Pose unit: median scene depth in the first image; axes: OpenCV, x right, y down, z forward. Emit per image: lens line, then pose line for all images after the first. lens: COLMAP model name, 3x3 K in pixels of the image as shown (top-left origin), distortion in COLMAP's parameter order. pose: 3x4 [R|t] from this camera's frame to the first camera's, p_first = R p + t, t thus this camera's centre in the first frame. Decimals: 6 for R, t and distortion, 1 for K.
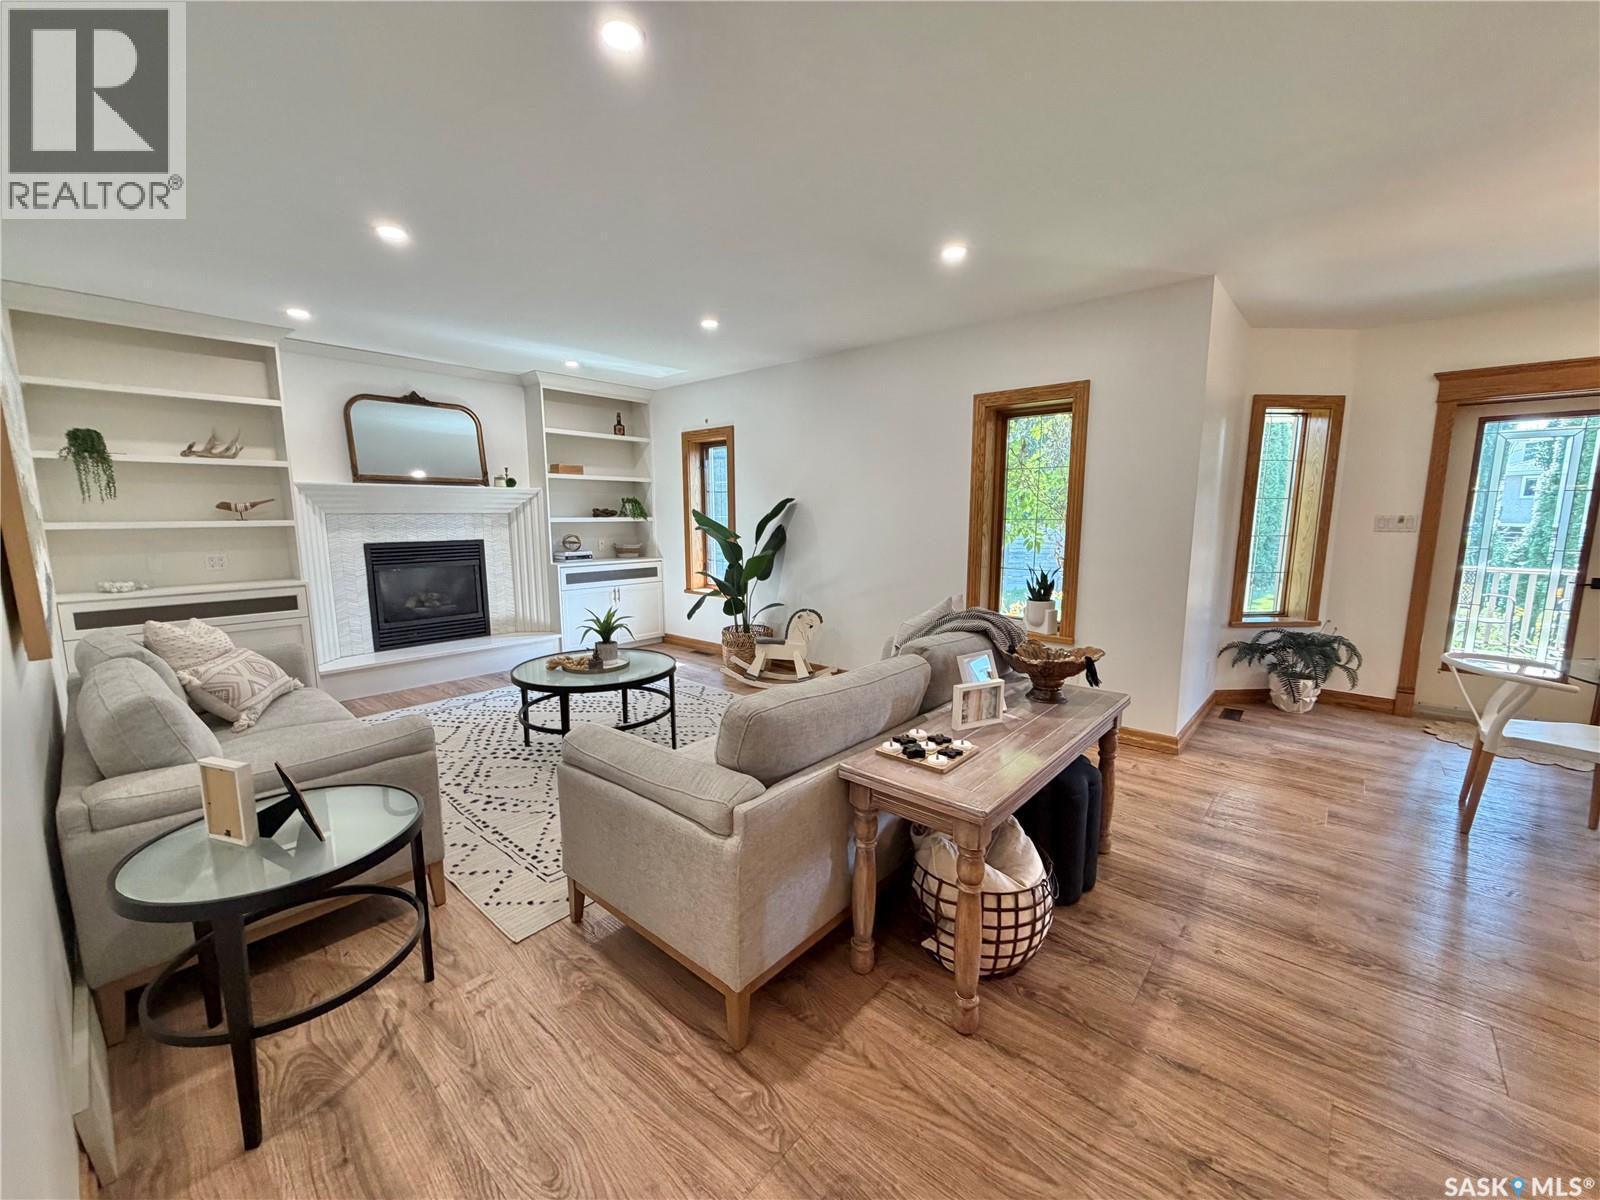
lens RADIAL K [[636.7, 0, 796.5], [0, 636.7, 603.1], [0, 0, 1]] dist [-0.000243, 0.000264]
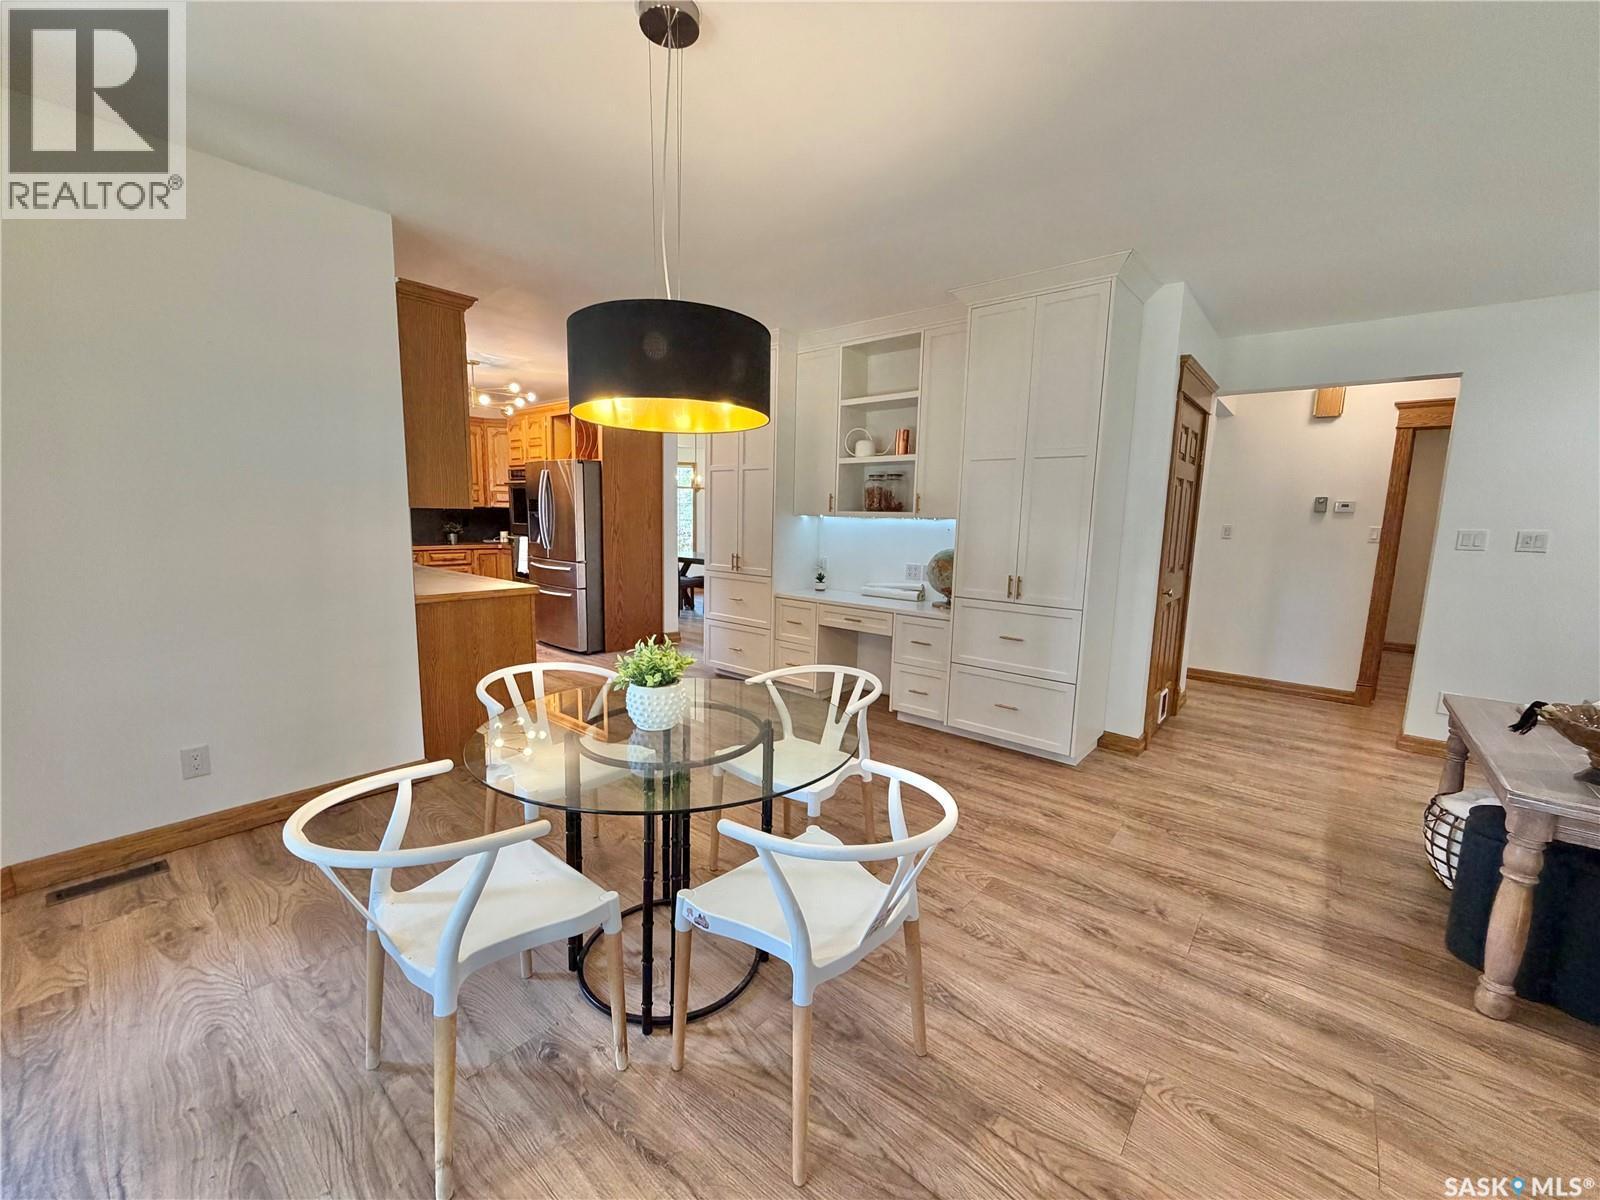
lens RADIAL K [[636.7, 0, 796.5], [0, 636.7, 603.1], [0, 0, 1]] dist [-0.000243, 0.000264]
pose [[-0.999518, -0.020358, -0.023443, 0.615246], [-0.026092, 0.959998, 0.278789, -0.102874], [0.016829, 0.279266, -0.960066, 0.748623]]
